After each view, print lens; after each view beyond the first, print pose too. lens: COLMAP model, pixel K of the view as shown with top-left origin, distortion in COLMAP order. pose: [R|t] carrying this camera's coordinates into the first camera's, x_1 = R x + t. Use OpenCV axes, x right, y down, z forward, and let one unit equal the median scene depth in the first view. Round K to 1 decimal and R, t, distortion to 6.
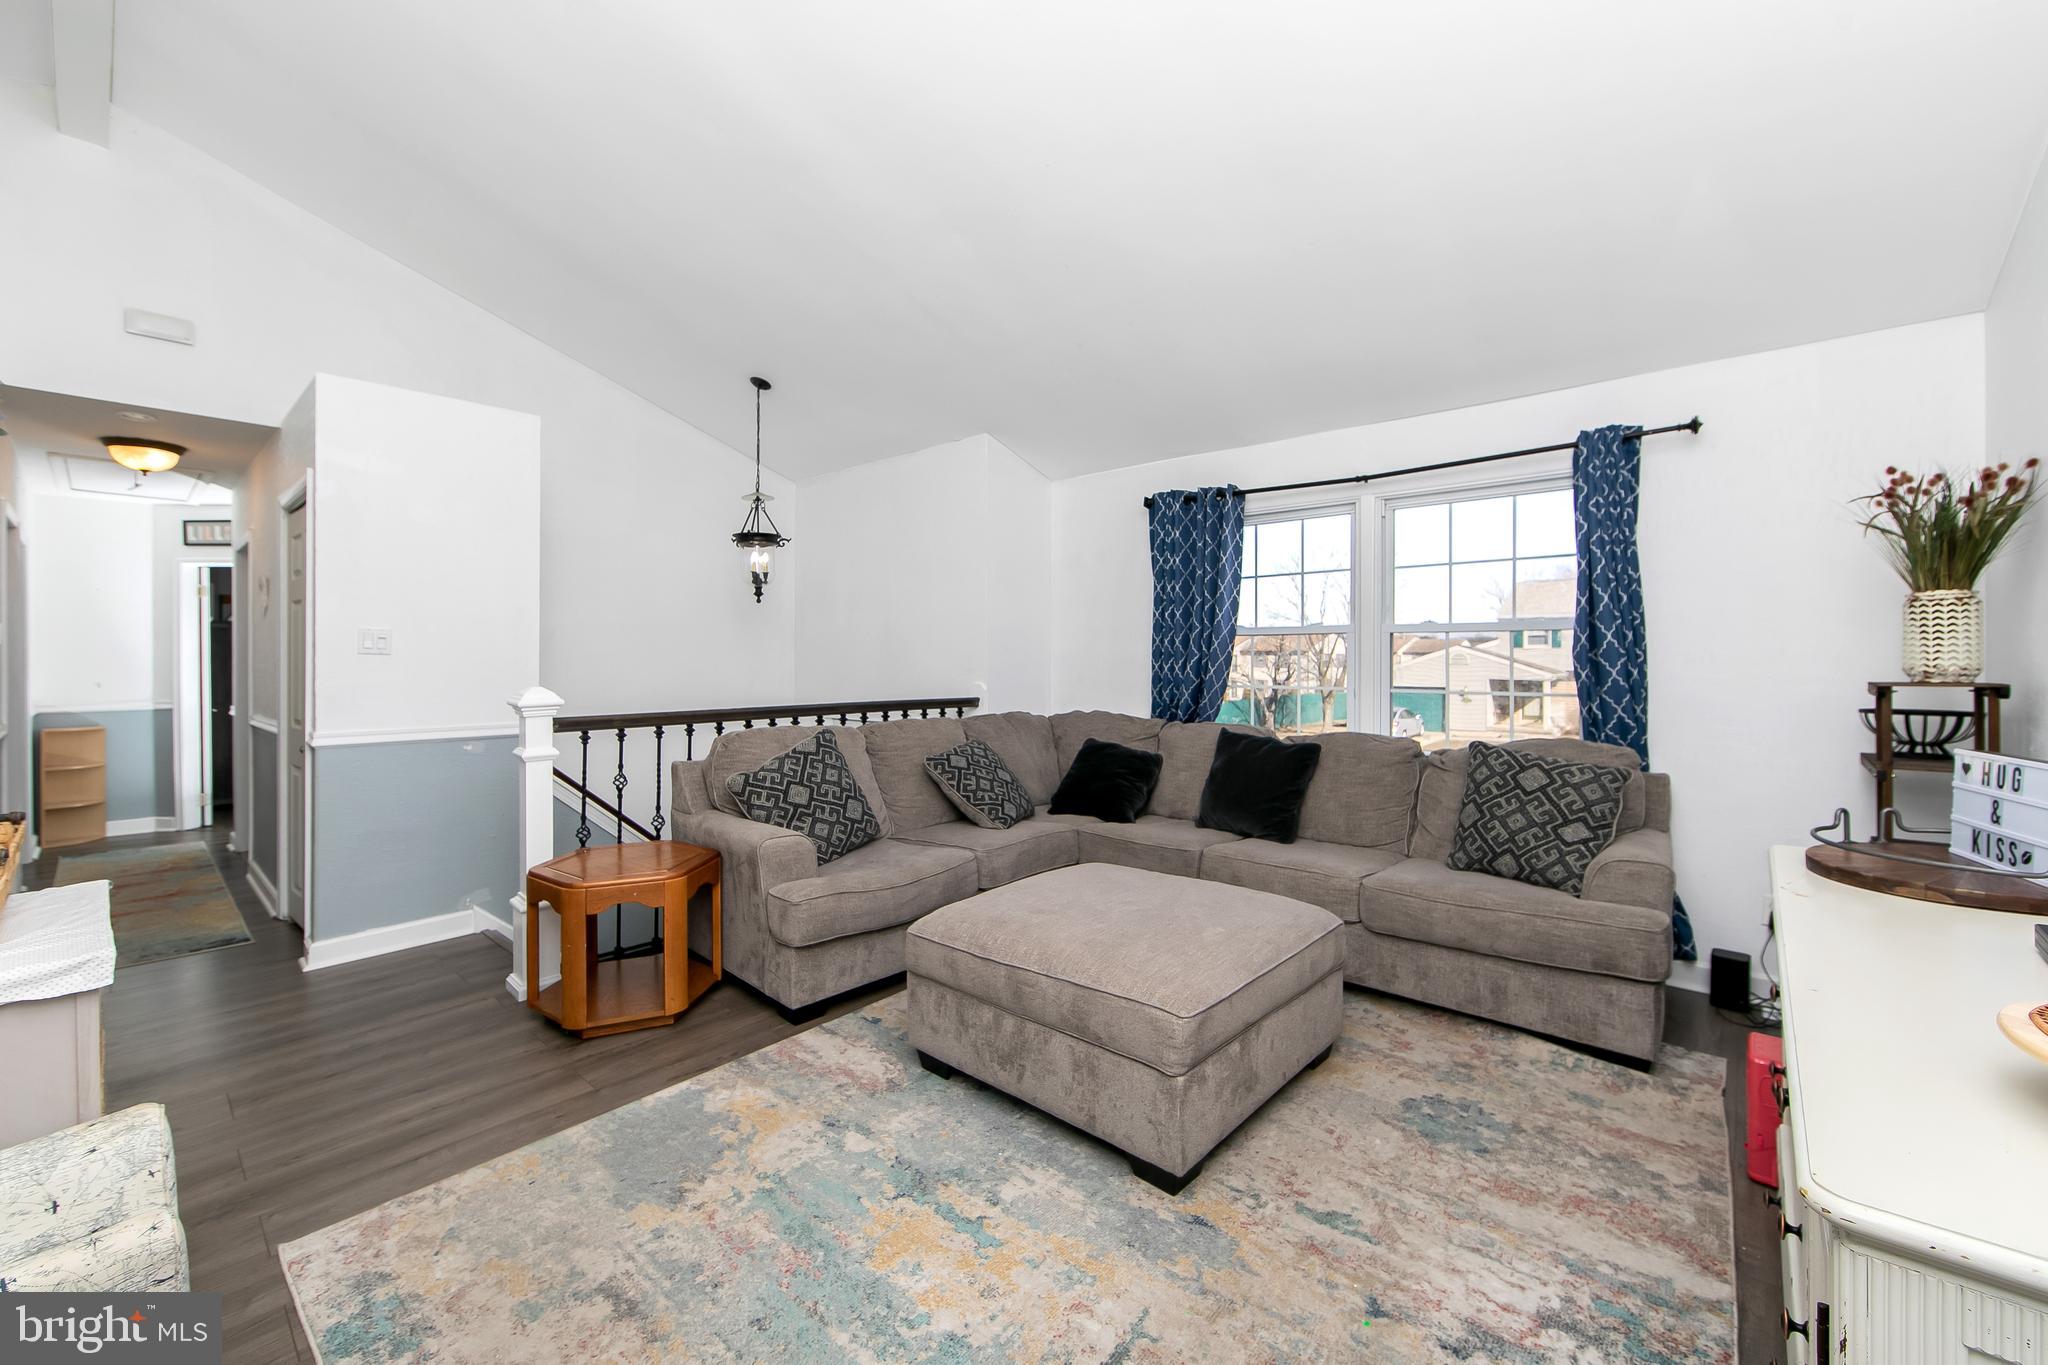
lens RADIAL K [[829.6, 0, 1014.8], [0, 829.6, 621.9], [0, 0, 1]] dist [-0.003945, -0.000038]
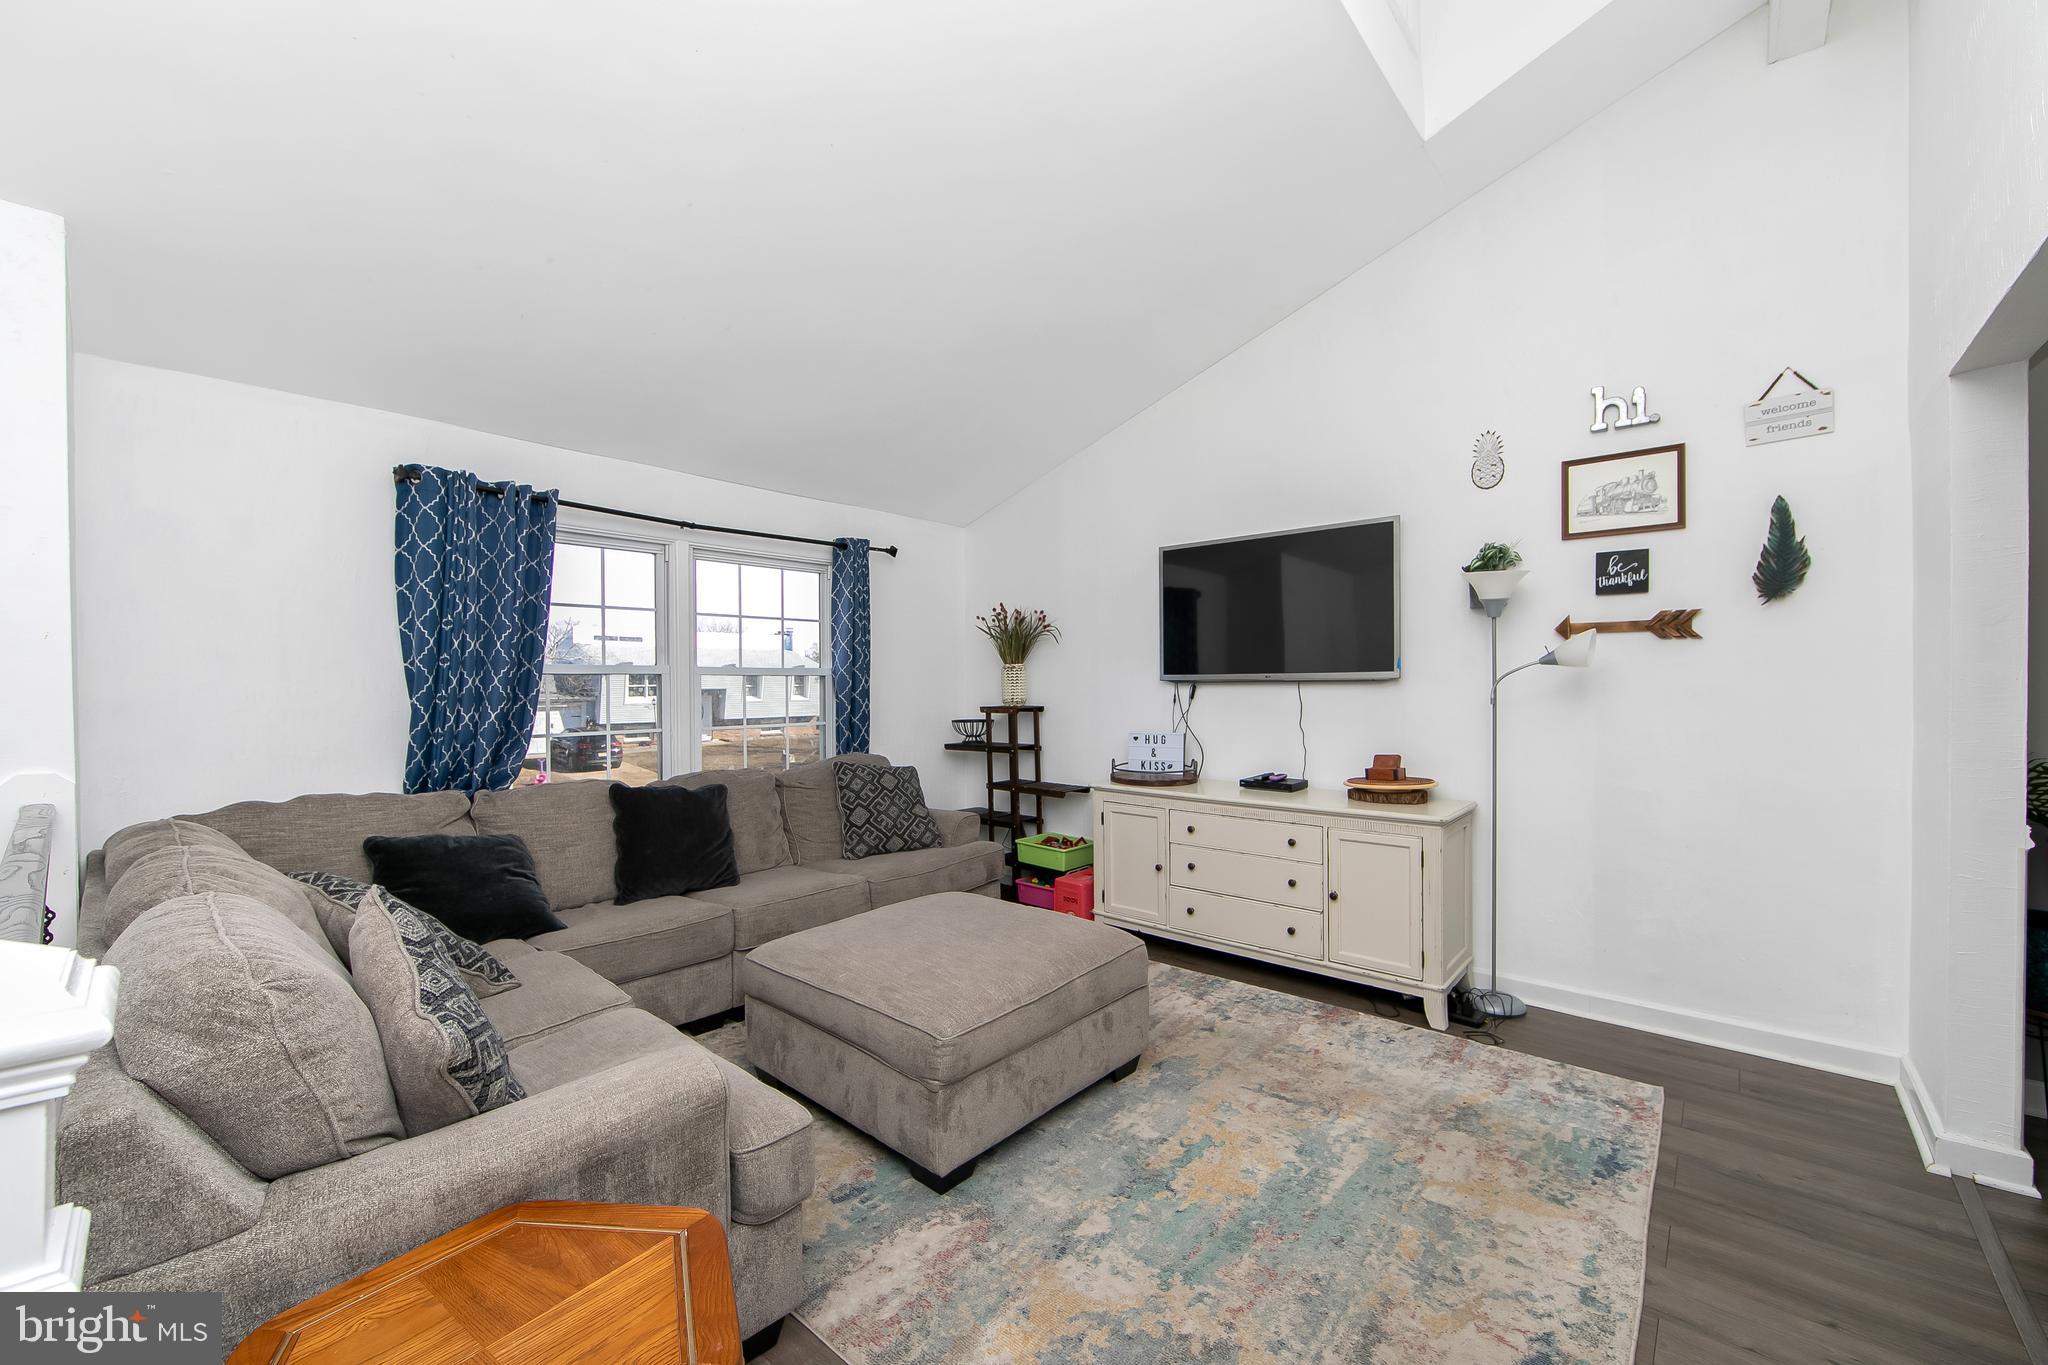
lens RADIAL K [[821.5, 0, 1030.2], [0, 821.5, 656.2], [0, 0, 1]] dist [-0.001481, -0.000079]
pose [[-0.030649, 0.027606, 0.999149, -0.932018], [-0.040660, 0.998757, -0.028843, 0.003036], [-0.998703, -0.041510, -0.029488, 0.913592]]
